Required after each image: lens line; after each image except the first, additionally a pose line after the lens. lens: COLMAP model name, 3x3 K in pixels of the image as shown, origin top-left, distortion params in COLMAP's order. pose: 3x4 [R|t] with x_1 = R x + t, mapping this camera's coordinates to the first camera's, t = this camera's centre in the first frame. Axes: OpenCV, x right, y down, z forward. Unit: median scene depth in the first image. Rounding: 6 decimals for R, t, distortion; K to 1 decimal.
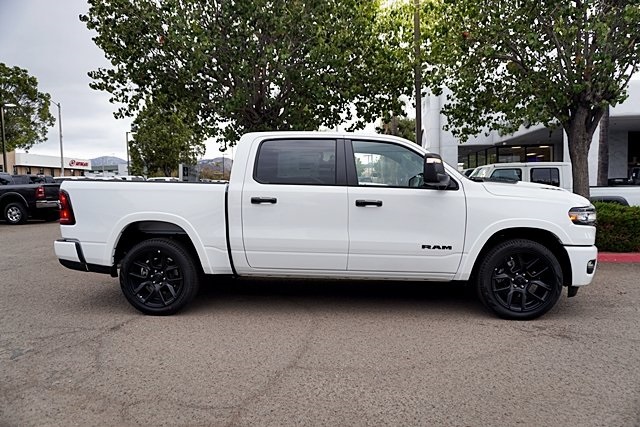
lens RADIAL K [[403.9, 0, 320.0], [0, 403.9, 213.5], [0, 0, 1]] dist [-0.015729, 0.000152]
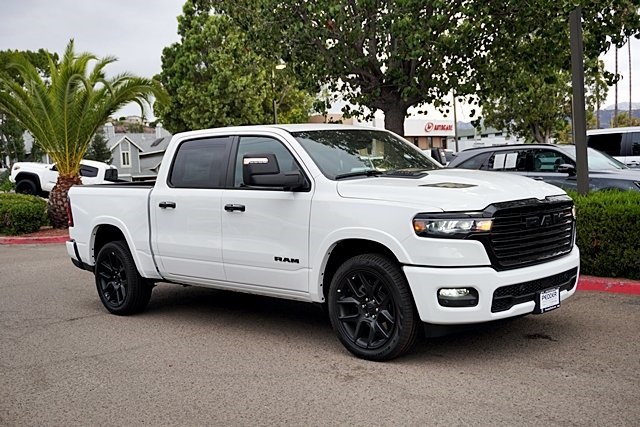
lens RADIAL K [[770.1, 0, 320.0], [0, 770.1, 213.5], [0, 0, 1]] dist [0.012208, 0.012937]
pose [[0.749564, 0.002767, -0.661926, 1.390084], [0.002757, 0.999970, 0.007302, -0.025398], [0.661926, -0.007299, 0.749534, -0.166574]]
